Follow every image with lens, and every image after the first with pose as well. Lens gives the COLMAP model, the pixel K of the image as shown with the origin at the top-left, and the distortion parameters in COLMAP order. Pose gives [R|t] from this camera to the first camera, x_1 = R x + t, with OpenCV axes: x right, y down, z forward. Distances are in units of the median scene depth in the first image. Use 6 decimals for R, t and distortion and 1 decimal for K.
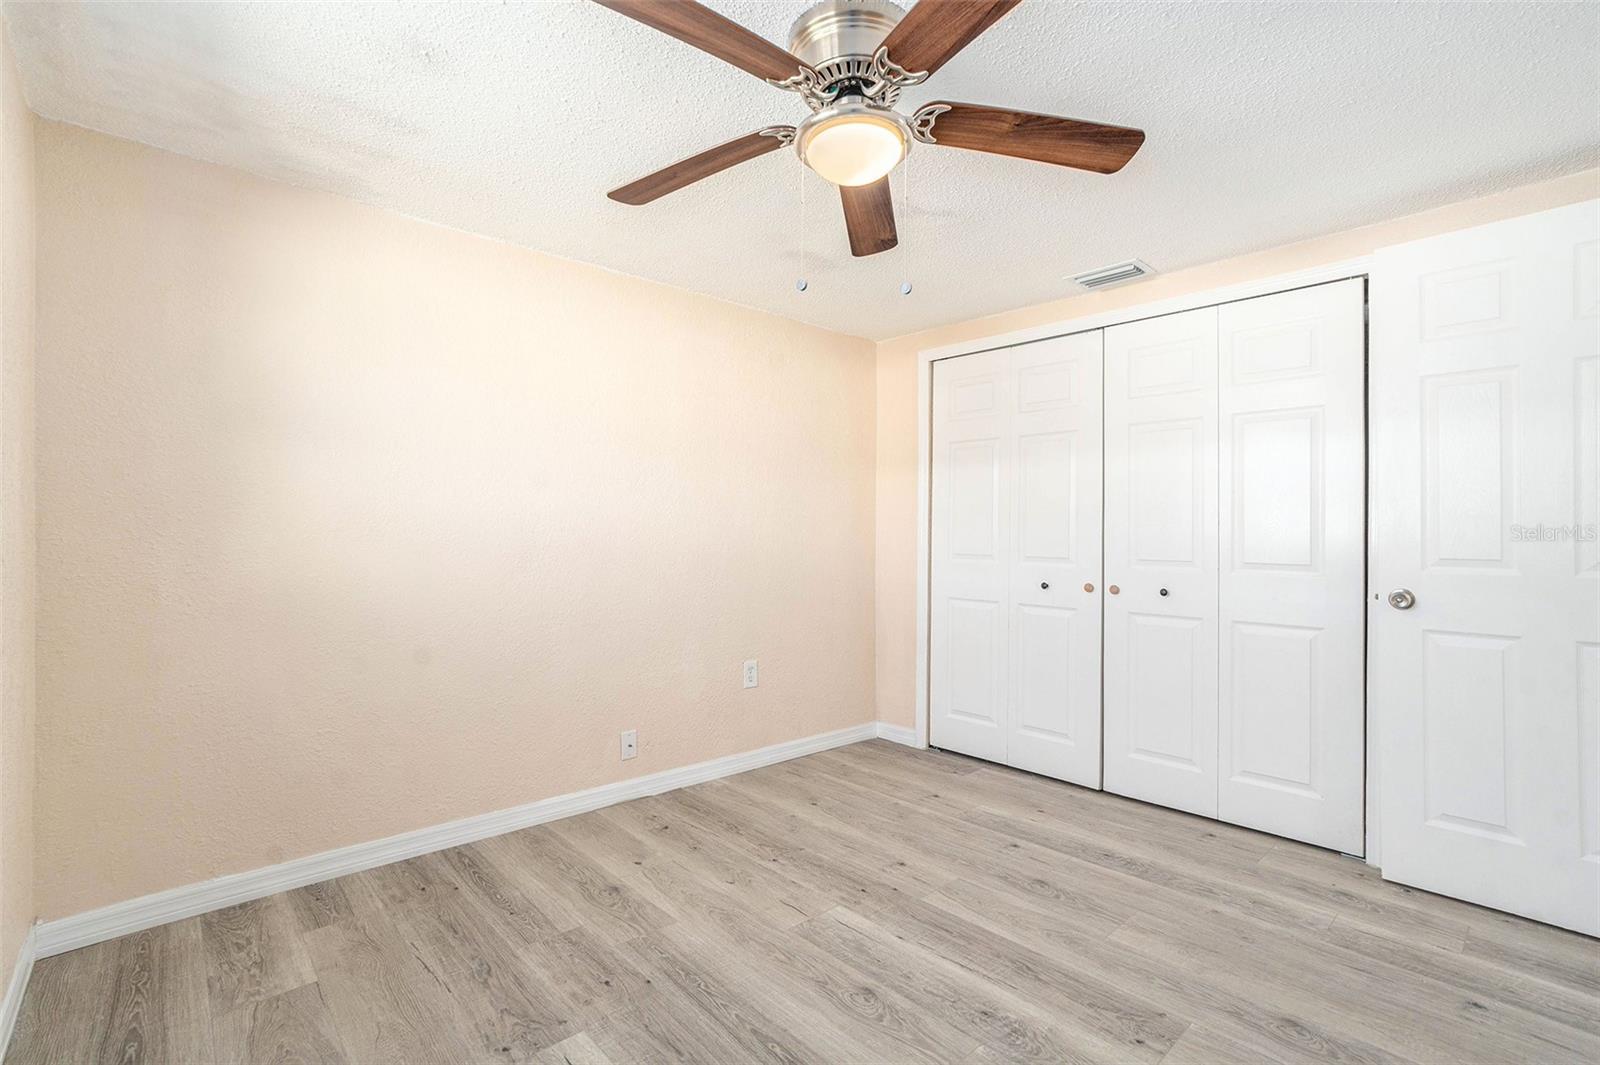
lens RADIAL K [[716.3, 0, 800.0], [0, 716.3, 534.7], [0, 0, 1]] dist [-0.034885, 0.014881]
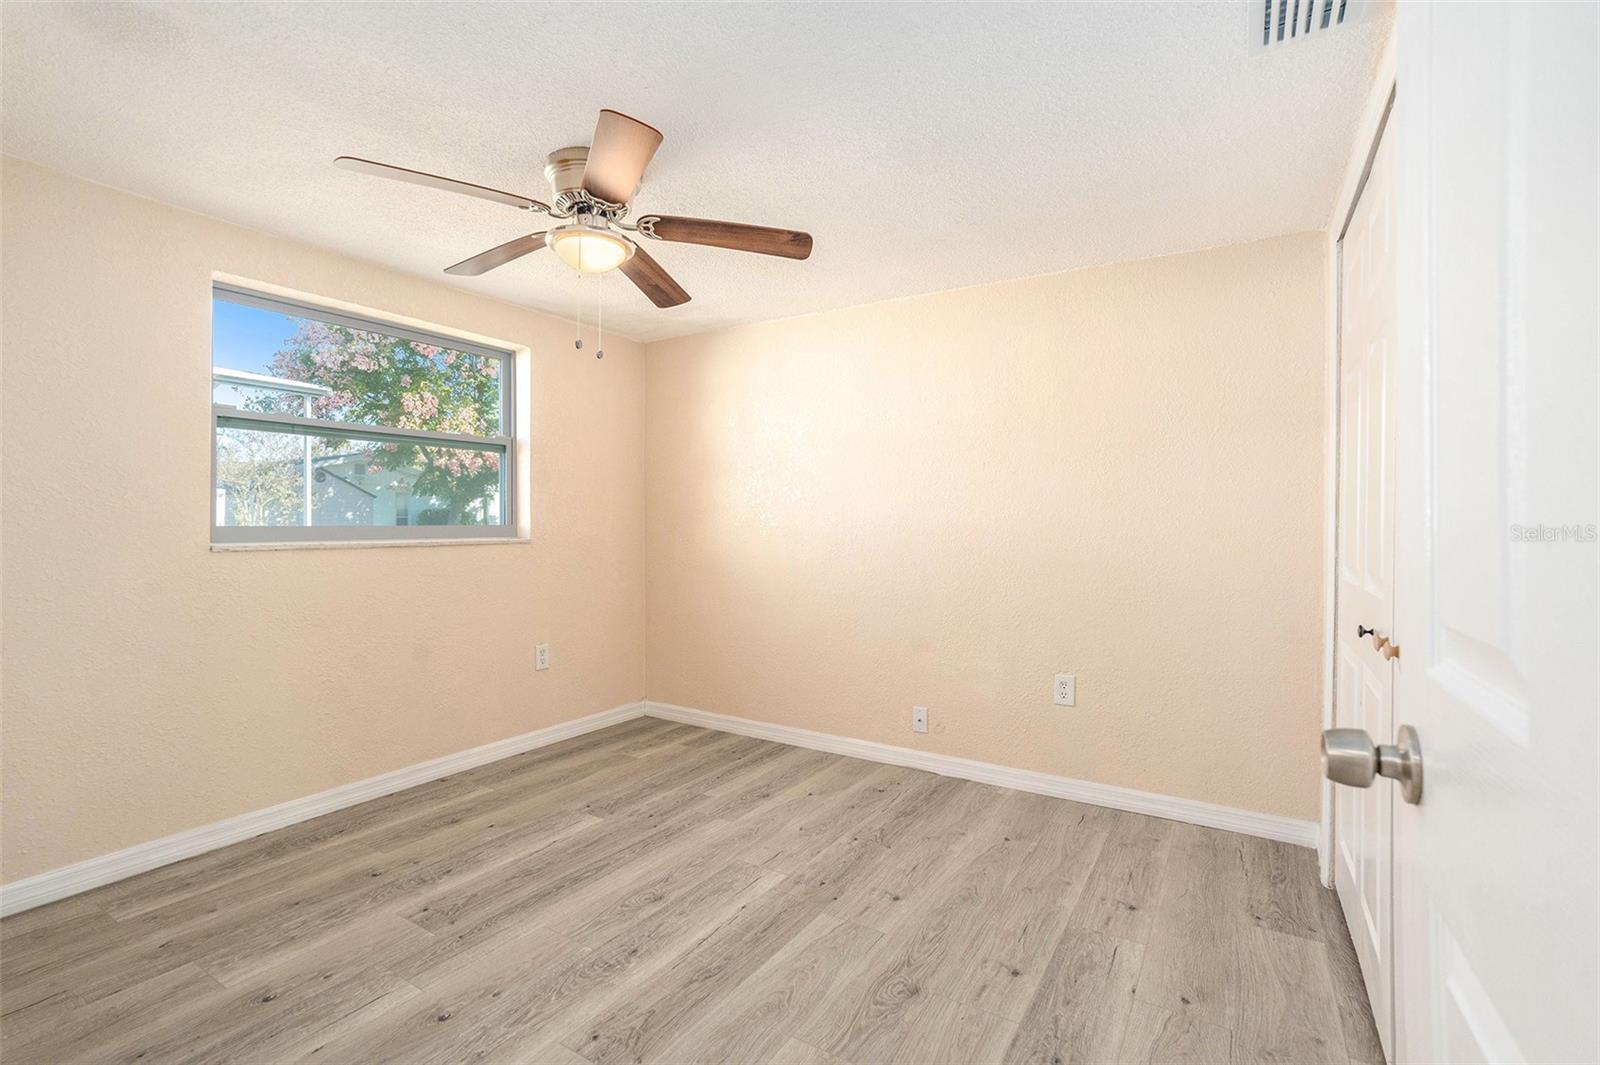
lens RADIAL K [[734.9, 0, 805.7], [0, 734.9, 529.3], [0, 0, 1]] dist [-0.040404, 0.020676]
pose [[0.269509, -0.000661, -0.962998, 1.015125], [-0.000343, 1.000000, -0.000783, 0.003123], [0.962998, 0.000542, 0.269508, 0.664525]]
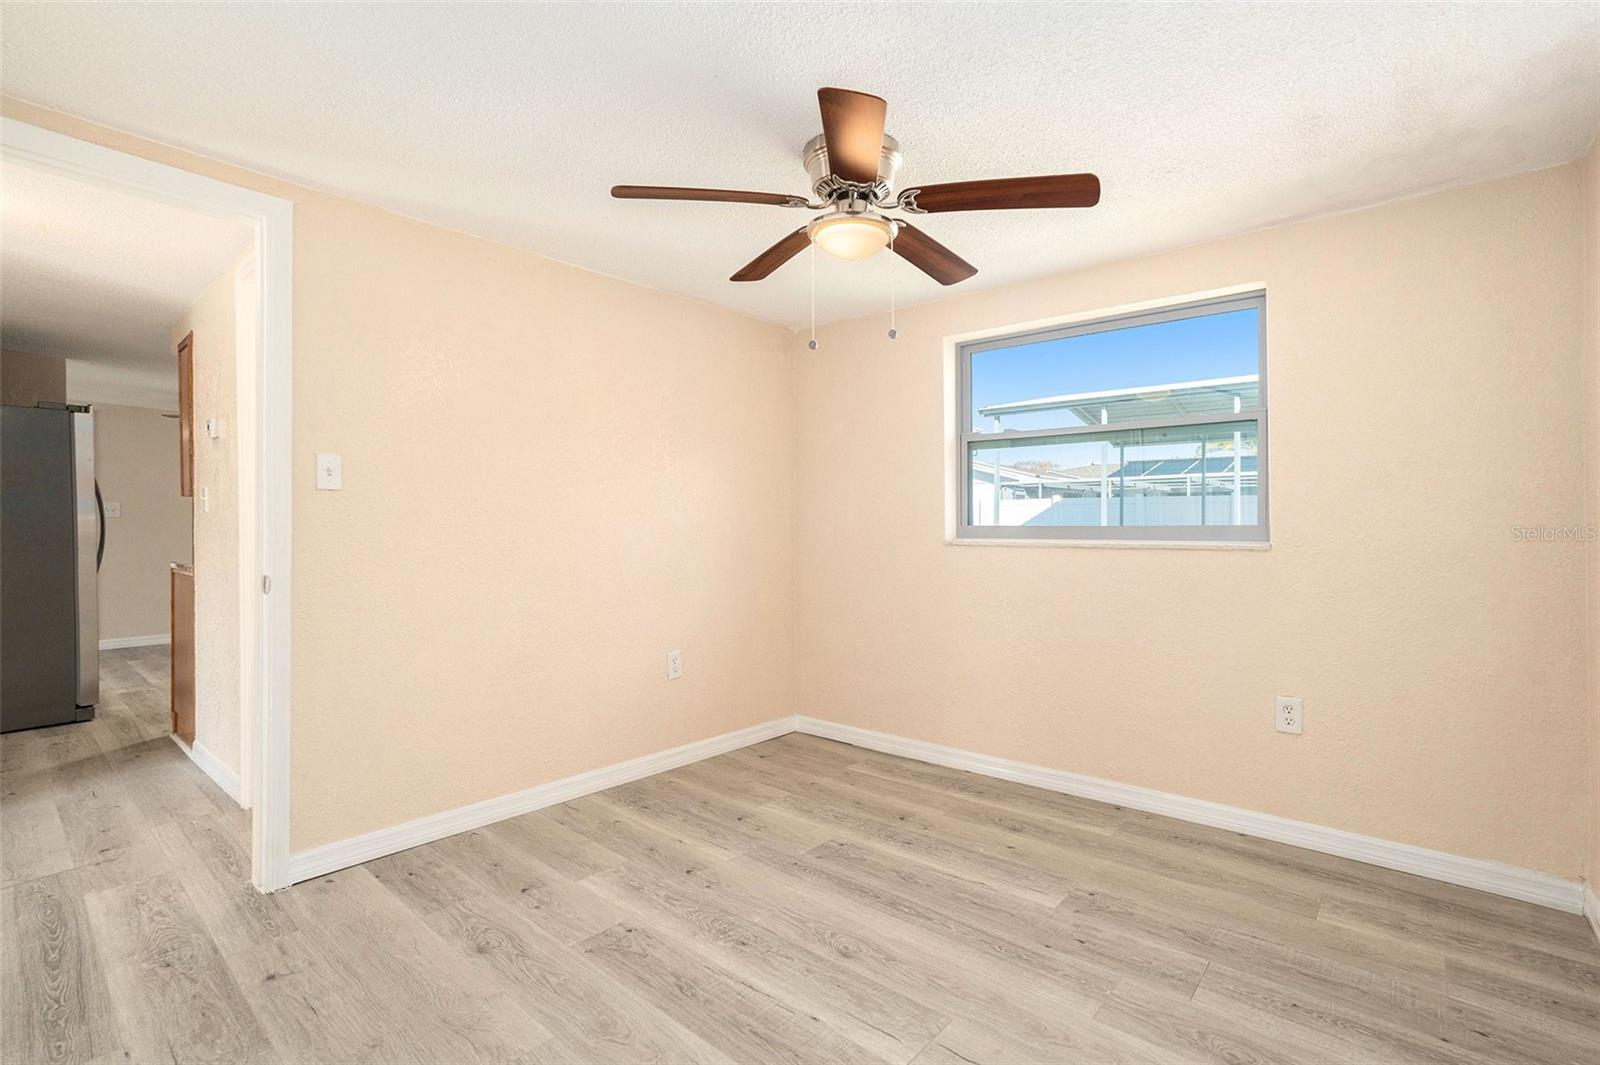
lens RADIAL K [[734.9, 0, 805.7], [0, 734.9, 529.3], [0, 0, 1]] dist [-0.040404, 0.020676]
pose [[-0.993167, -0.006621, -0.116510, 0.212380], [-0.006980, 0.999972, 0.002673, -0.002778], [0.116489, 0.003468, -0.993186, 1.531299]]
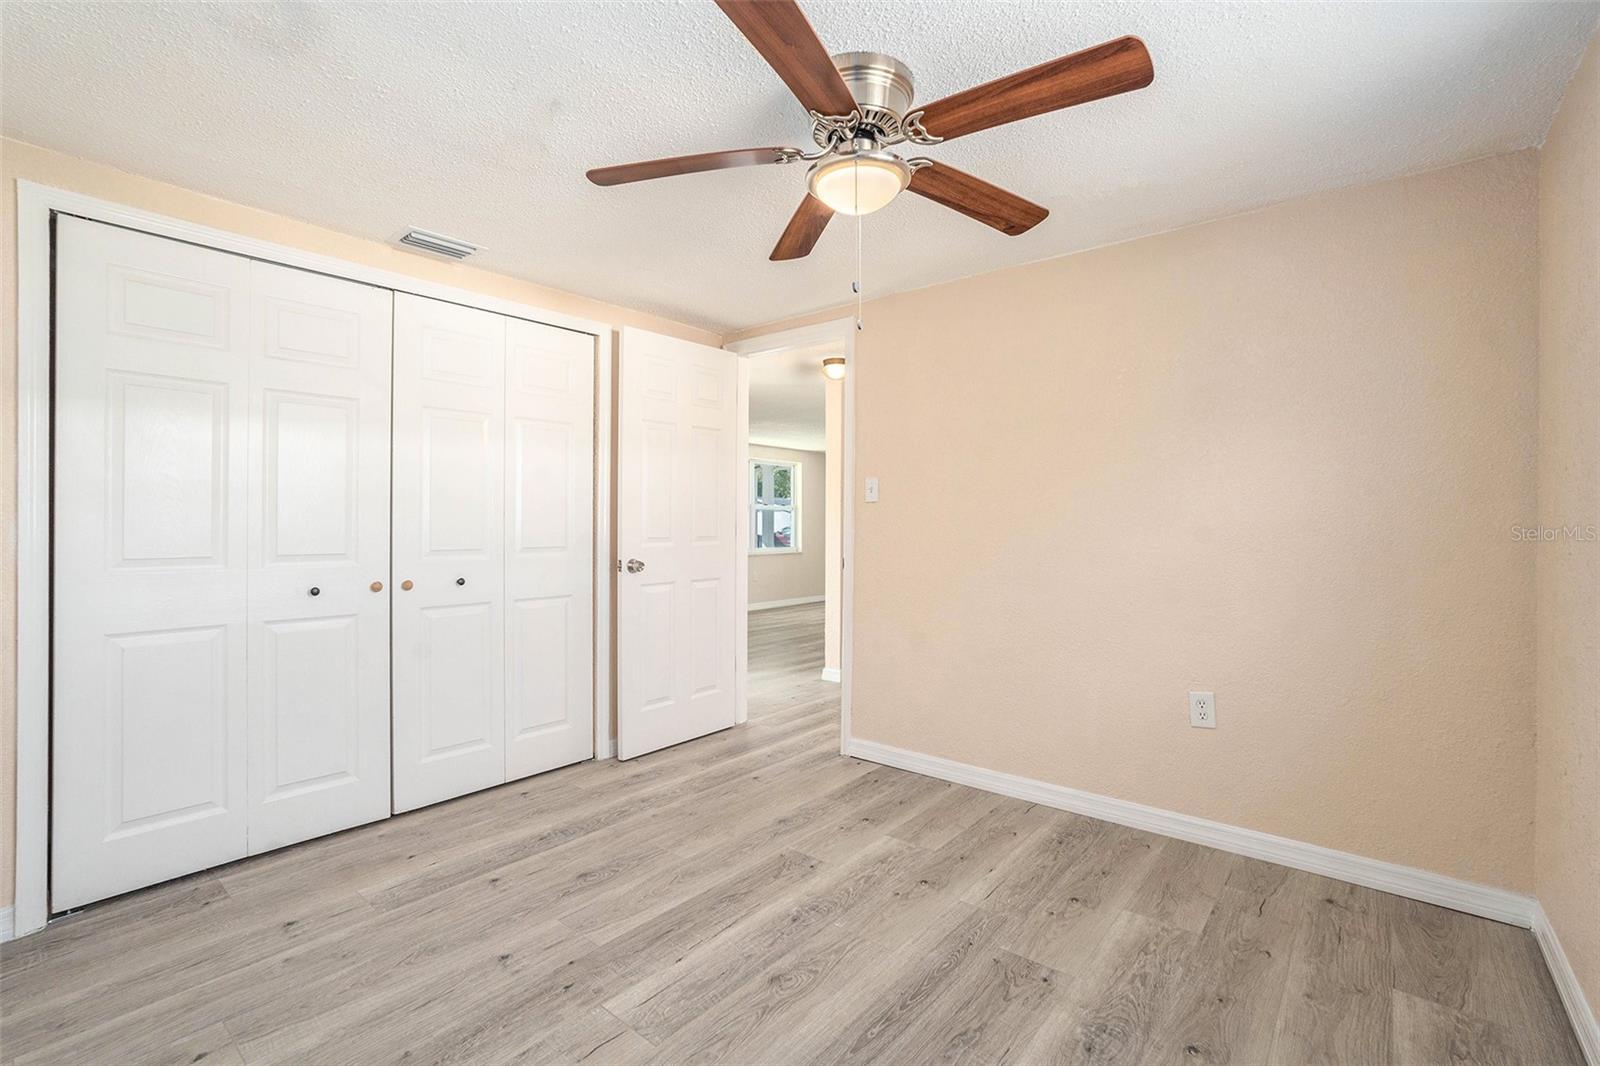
lens RADIAL K [[729.3, 0, 800.0], [0, 729.3, 523.3], [0, 0, 1]] dist [-0.049767, 0.020778]
pose [[-0.130224, -0.006130, 0.991466, -0.678836], [-0.001938, 0.999981, 0.005928, -0.011339], [-0.991483, -0.001149, -0.130233, 0.806566]]
